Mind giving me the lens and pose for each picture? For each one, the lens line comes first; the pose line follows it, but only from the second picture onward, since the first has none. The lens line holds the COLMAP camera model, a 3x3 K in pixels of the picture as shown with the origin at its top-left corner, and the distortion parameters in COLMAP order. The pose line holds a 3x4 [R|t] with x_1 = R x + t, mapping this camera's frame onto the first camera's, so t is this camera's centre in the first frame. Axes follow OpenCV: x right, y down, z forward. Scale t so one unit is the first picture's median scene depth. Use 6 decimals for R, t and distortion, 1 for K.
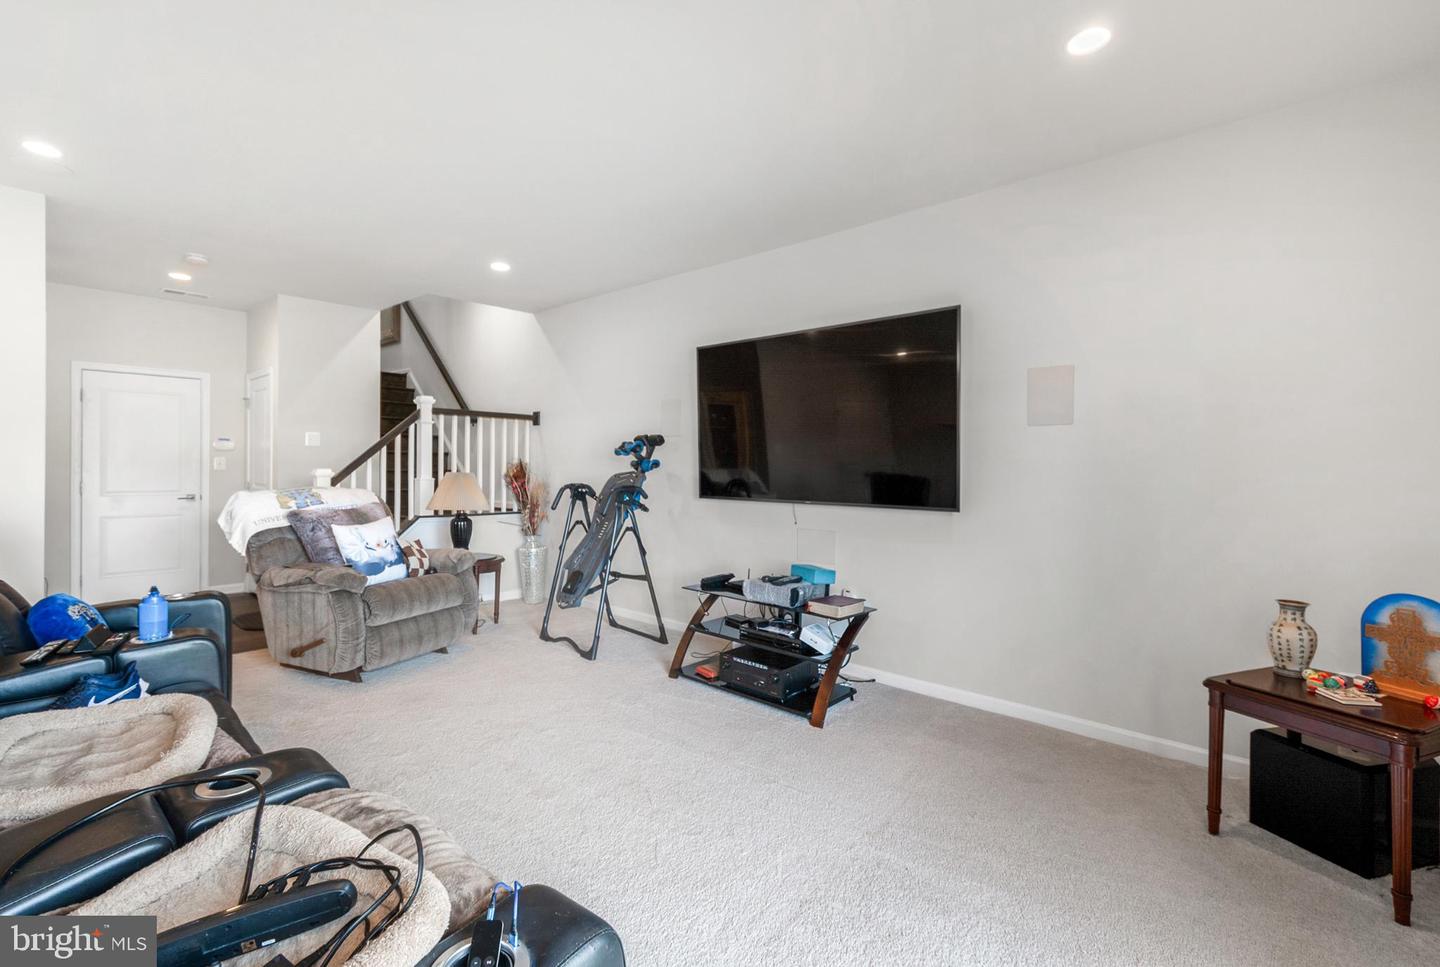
lens RADIAL K [[645.5, 0, 720.3], [0, 645.5, 470.6], [0, 0, 1]] dist [0.016968, 0.000041]
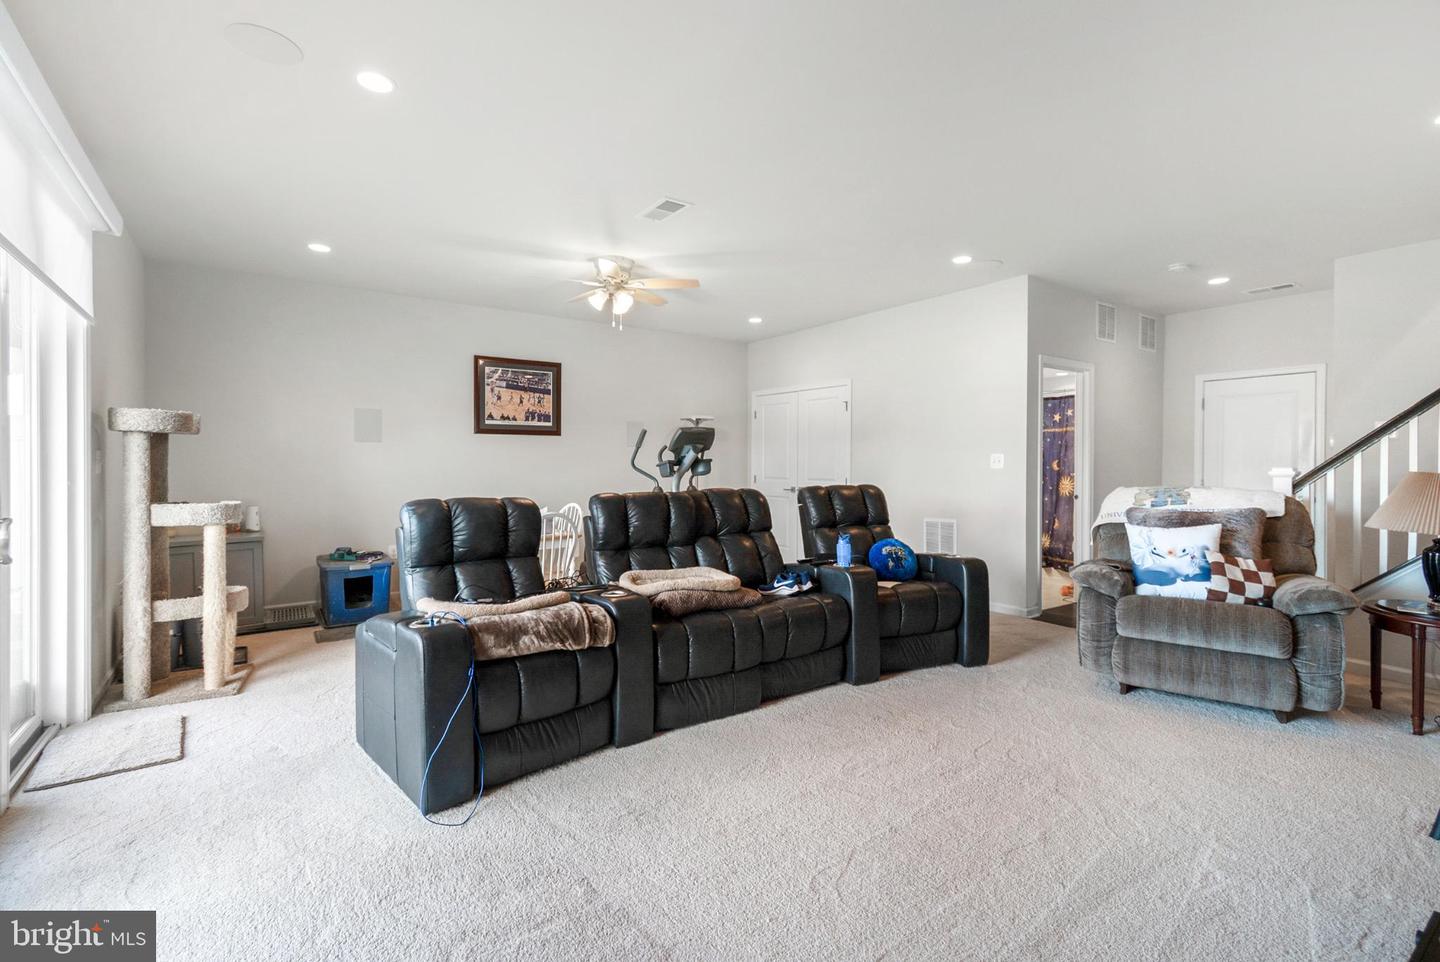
lens RADIAL K [[645.5, 0, 720.2], [0, 645.5, 471.9], [0, 0, 1]] dist [0.016968, 0.000041]
pose [[-0.204080, 0.008235, -0.978920, 0.446705], [-0.013683, 0.999843, 0.011263, 0.004372], [0.978859, 0.015693, -0.203935, 0.577006]]
